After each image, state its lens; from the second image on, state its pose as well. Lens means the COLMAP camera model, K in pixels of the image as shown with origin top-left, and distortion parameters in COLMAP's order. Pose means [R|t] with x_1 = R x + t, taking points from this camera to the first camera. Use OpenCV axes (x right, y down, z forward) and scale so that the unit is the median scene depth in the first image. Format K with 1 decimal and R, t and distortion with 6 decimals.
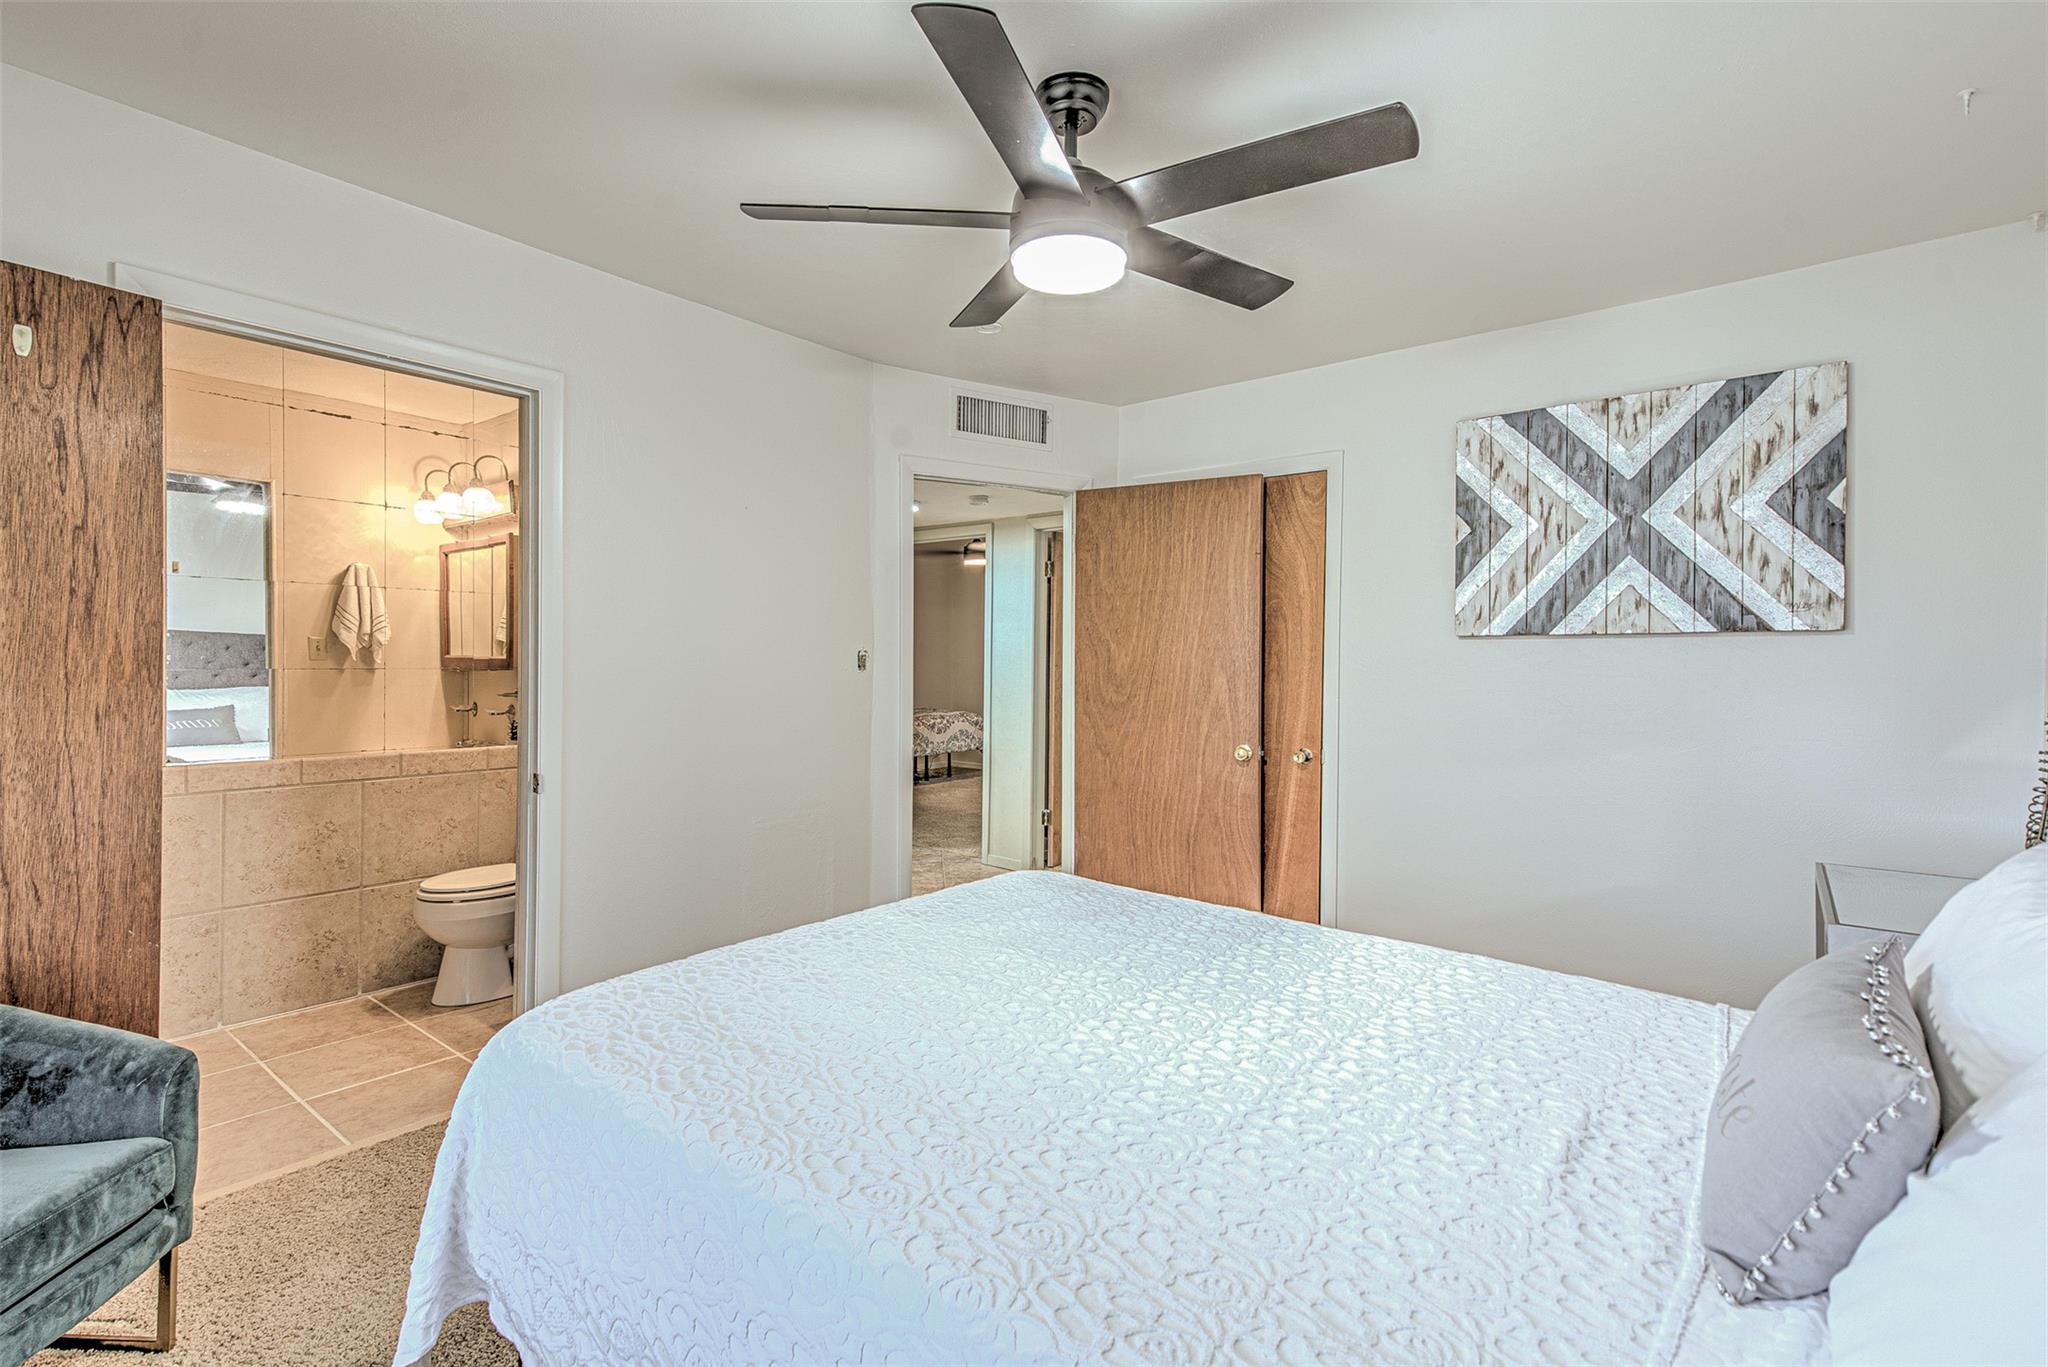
lens RADIAL K [[940.9, 0, 1023.0], [0, 940.9, 680.6], [0, 0, 1]] dist [-0.000732, 0.000839]
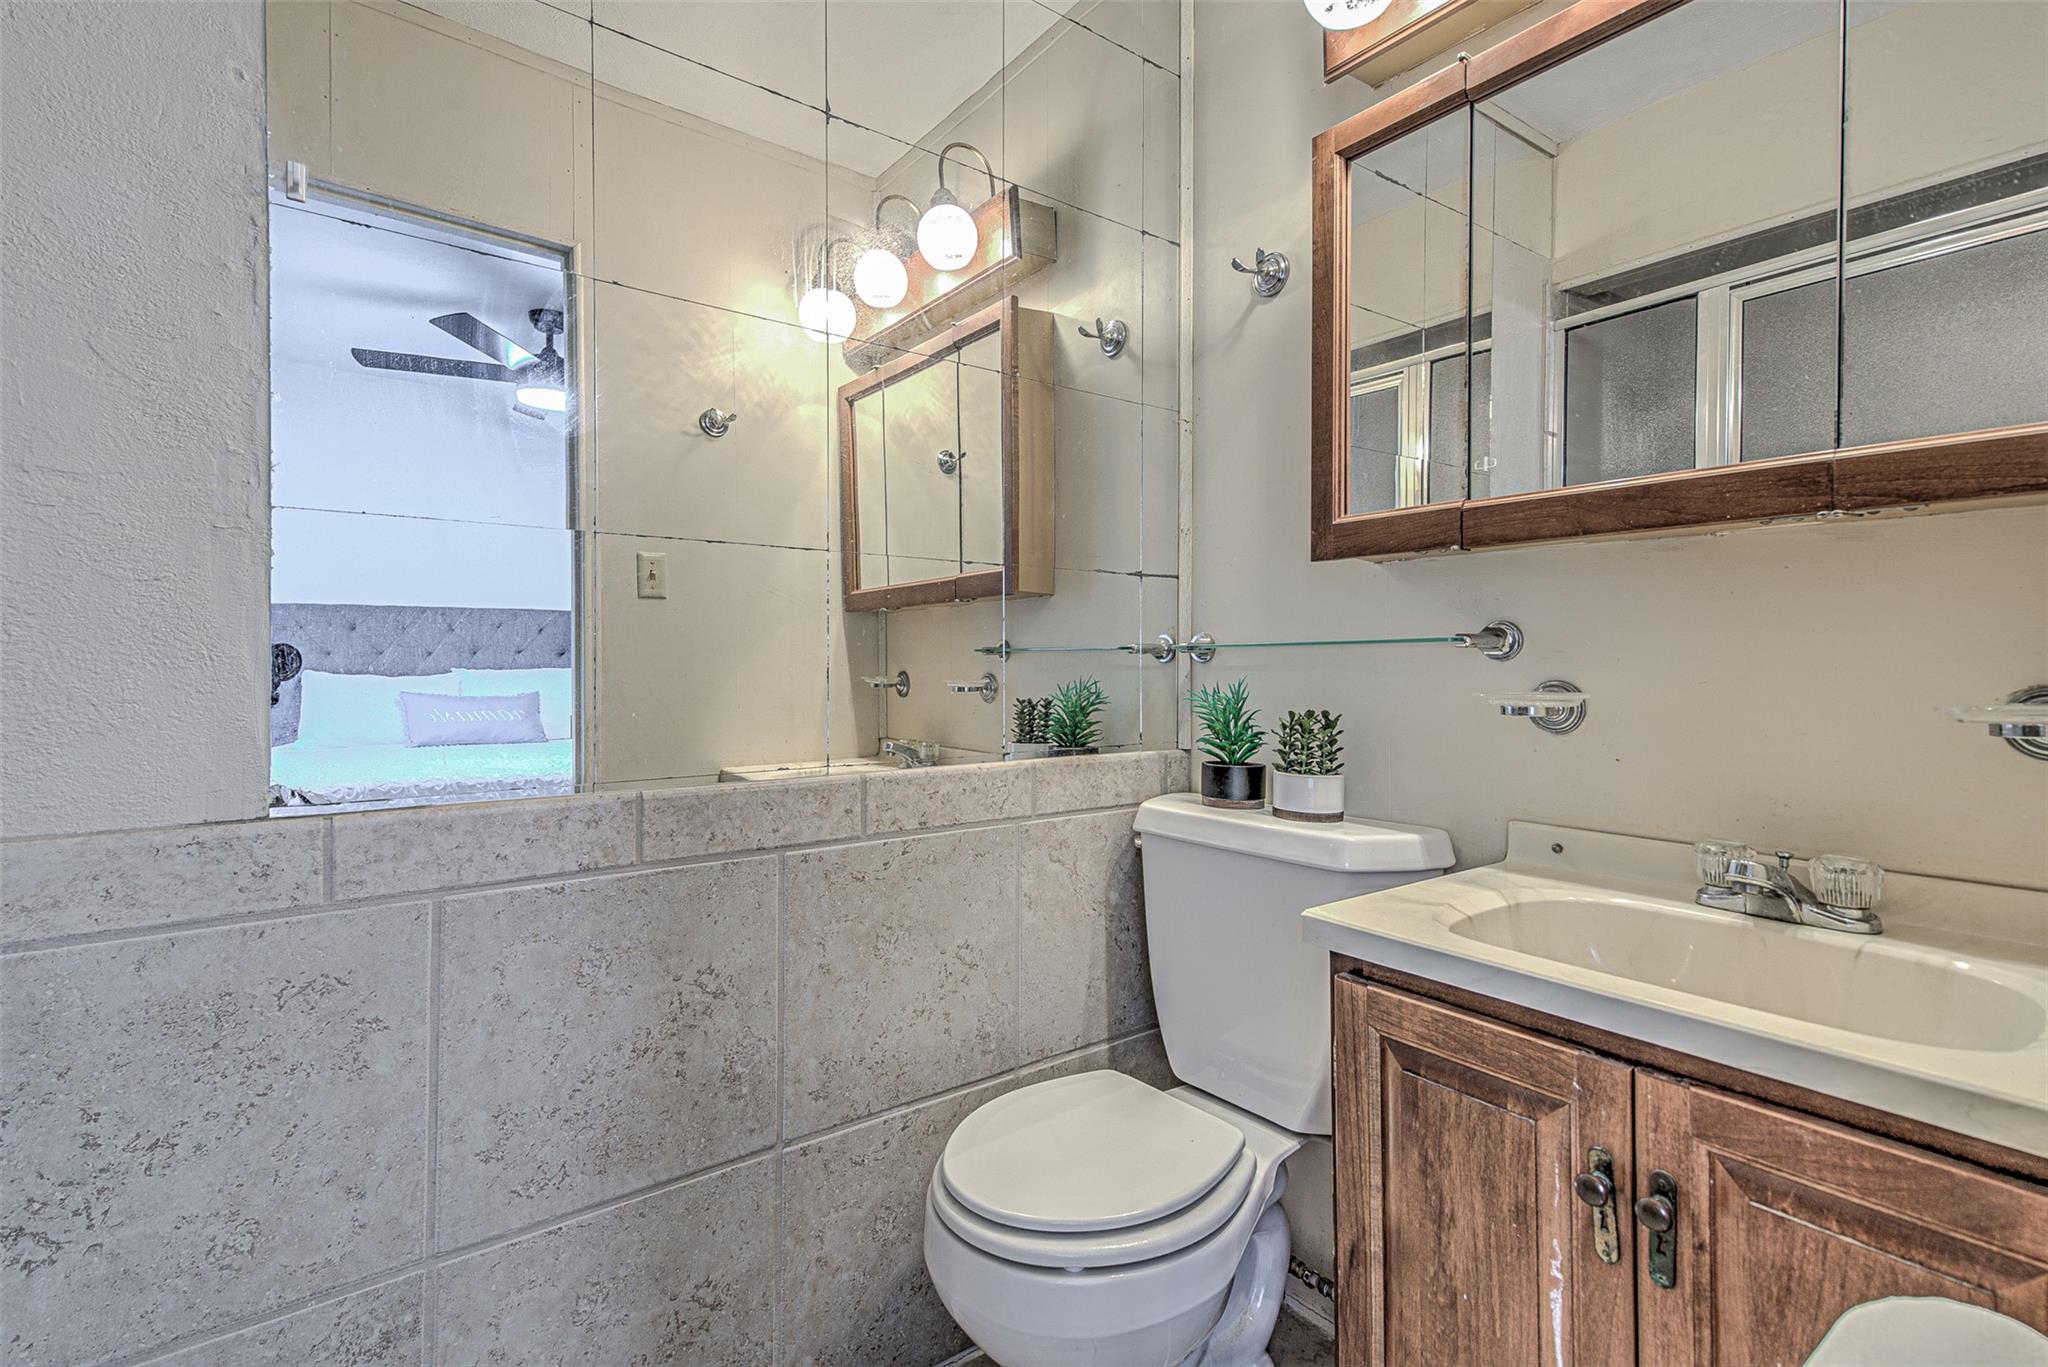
lens RADIAL K [[940.9, 0, 1013.0], [0, 940.9, 675.2], [0, 0, 1]] dist [-0.000732, 0.000839]
pose [[0.969931, -0.005038, -0.243328, -0.498166], [0.002184, 0.999926, -0.011996, 0.040681], [0.243370, 0.011104, 0.969870, 0.631710]]
